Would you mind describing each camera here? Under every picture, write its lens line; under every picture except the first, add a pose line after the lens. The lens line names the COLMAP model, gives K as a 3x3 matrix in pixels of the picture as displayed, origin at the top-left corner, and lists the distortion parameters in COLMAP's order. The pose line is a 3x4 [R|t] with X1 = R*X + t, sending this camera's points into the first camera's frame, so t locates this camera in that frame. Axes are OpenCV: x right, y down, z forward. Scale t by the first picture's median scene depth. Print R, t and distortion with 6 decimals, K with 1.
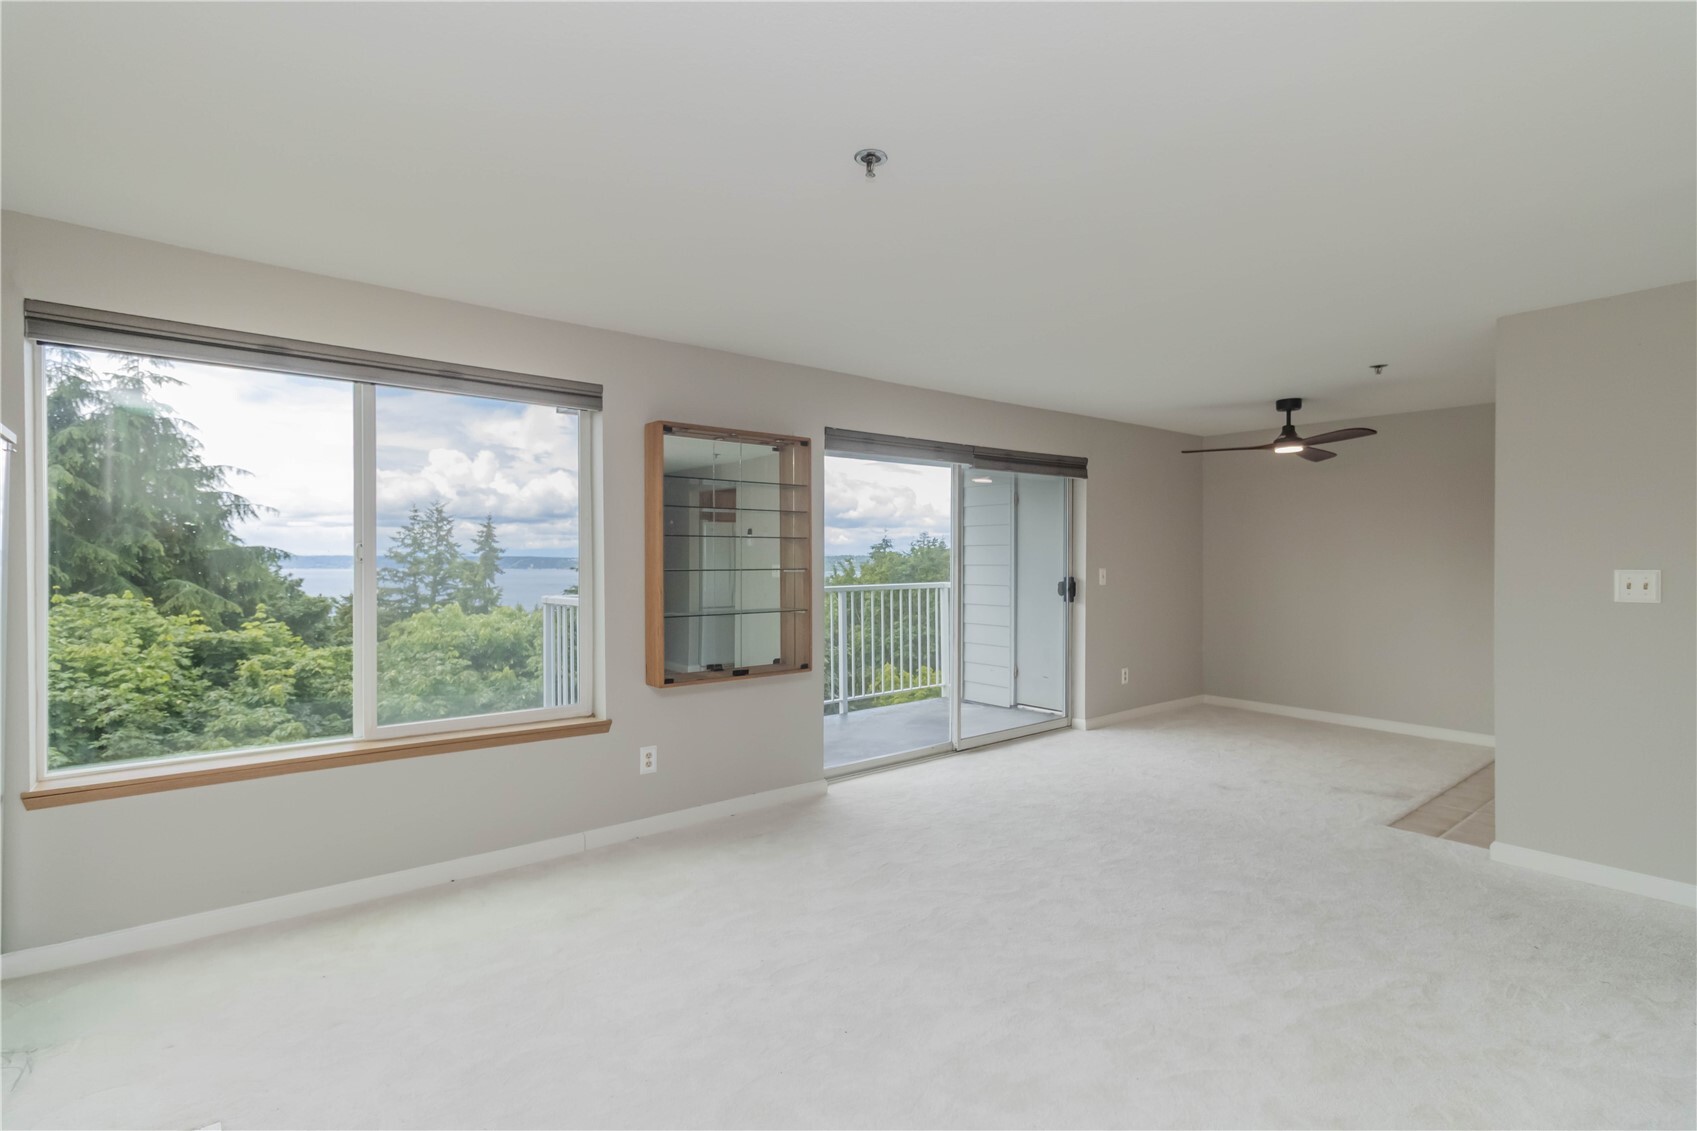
lens RADIAL K [[814.3, 0, 845.2], [0, 814.3, 566.6], [0, 0, 1]] dist [0.001451, 0.000259]
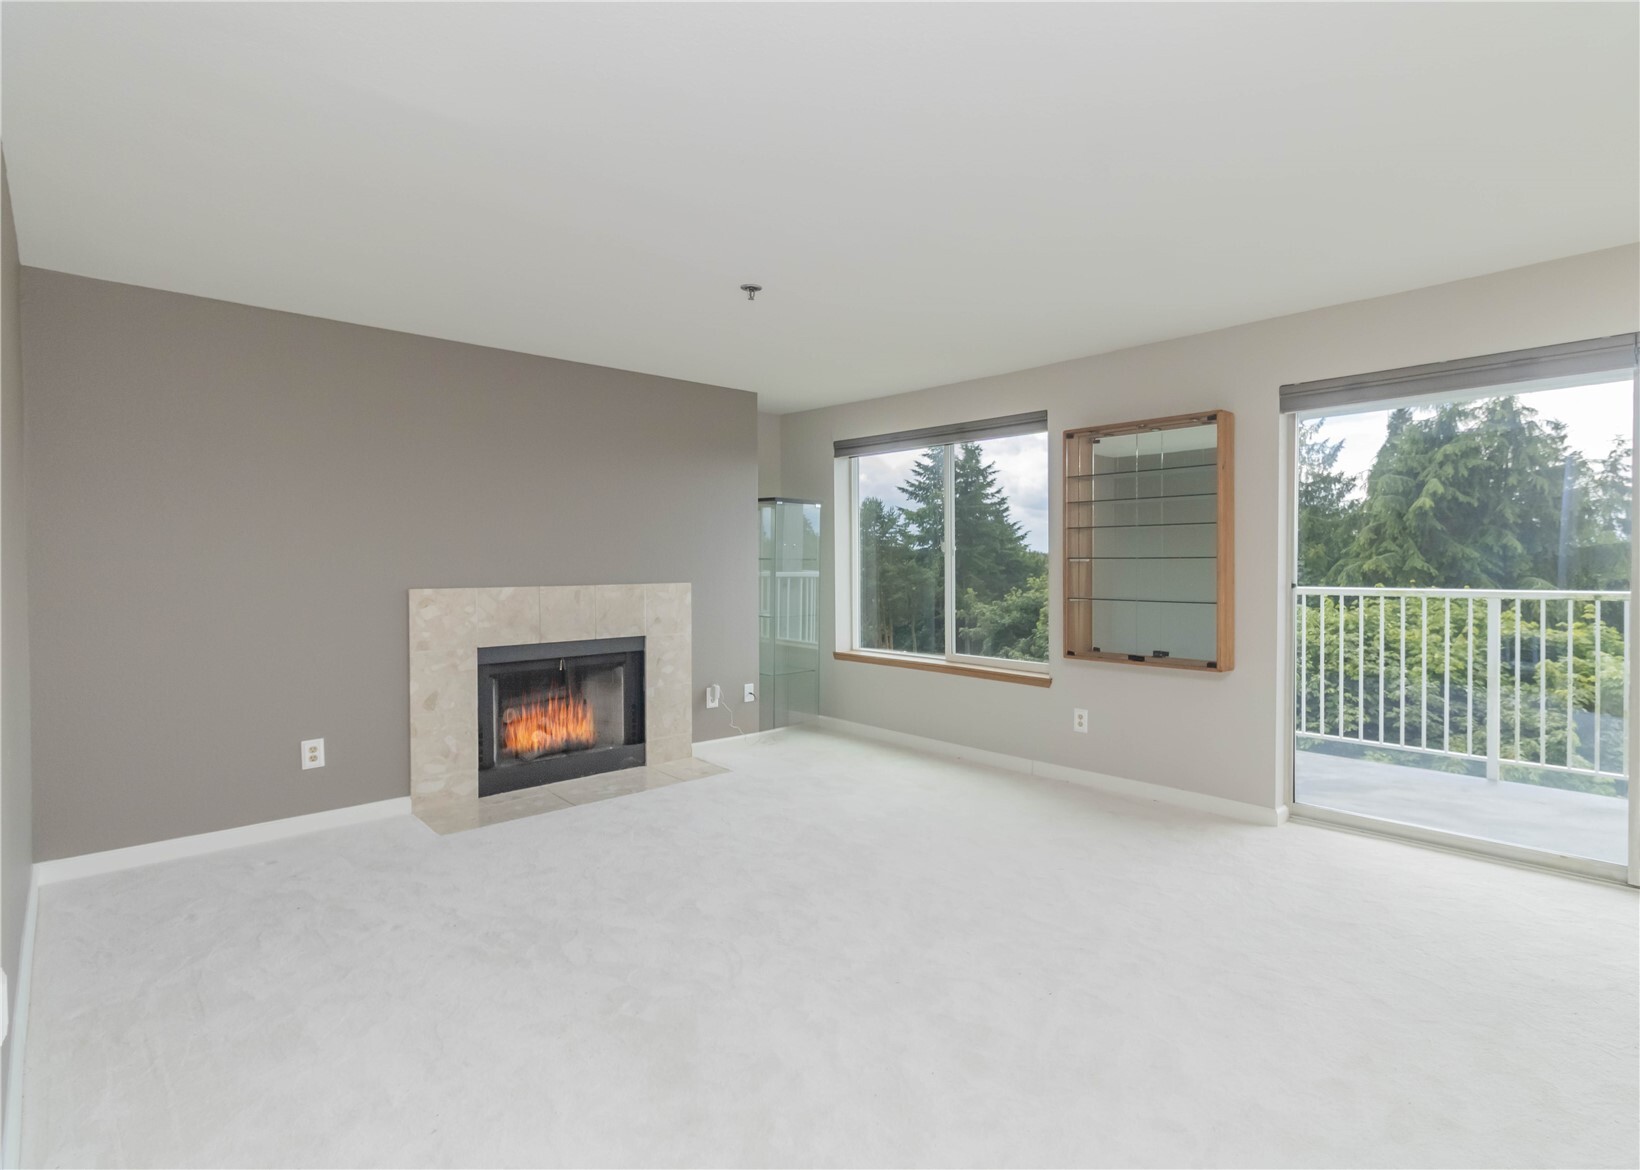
lens RADIAL K [[802.7, 0, 872.8], [0, 802.7, 561.8], [0, 0, 1]] dist [0.002756, 0.000674]
pose [[0.090023, -0.002113, -0.995937, 0.049071], [-0.003239, 0.999992, -0.002414, 0.000791], [0.995934, 0.003443, 0.090015, 0.033632]]
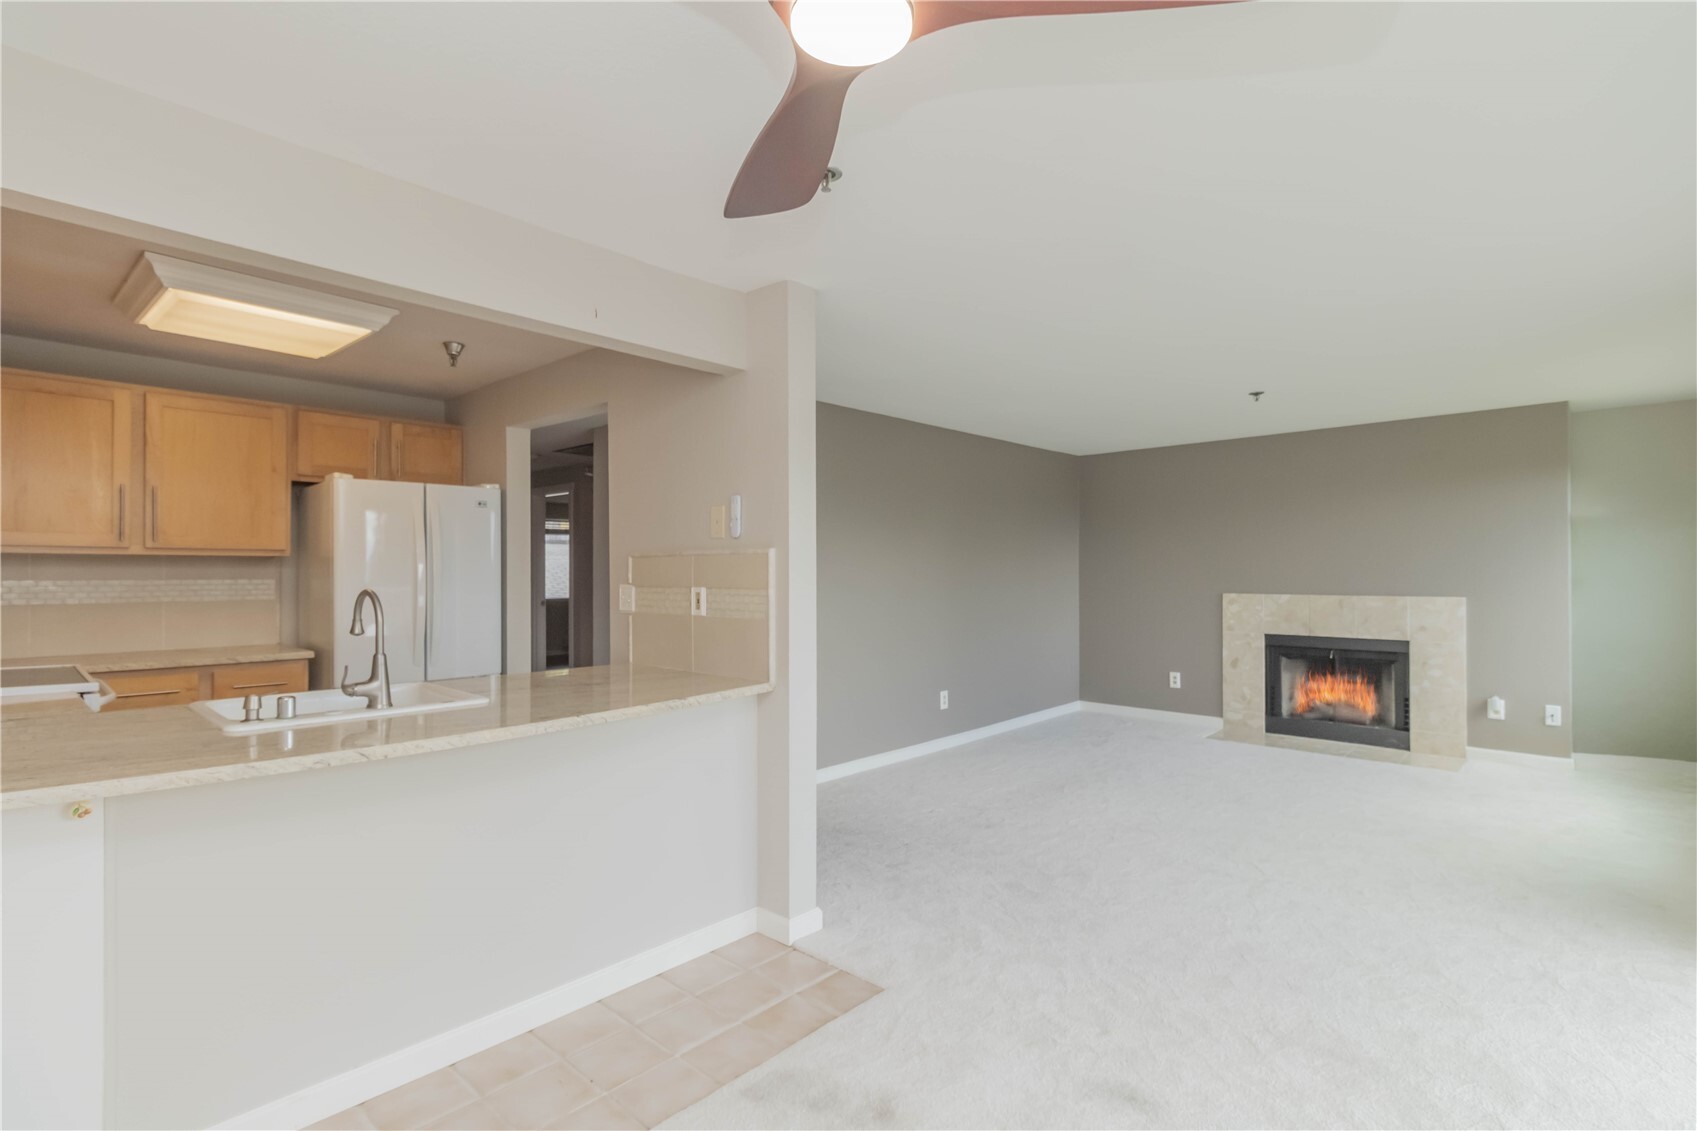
lens RADIAL K [[814.3, 0, 851.5], [0, 814.3, 566.6], [0, 0, 1]] dist [0.001451, 0.000259]
pose [[-0.990626, -0.002116, -0.136587, 0.042223], [-0.002087, 0.999998, -0.000356, -0.001448], [0.136587, -0.000068, -0.990628, 0.159336]]
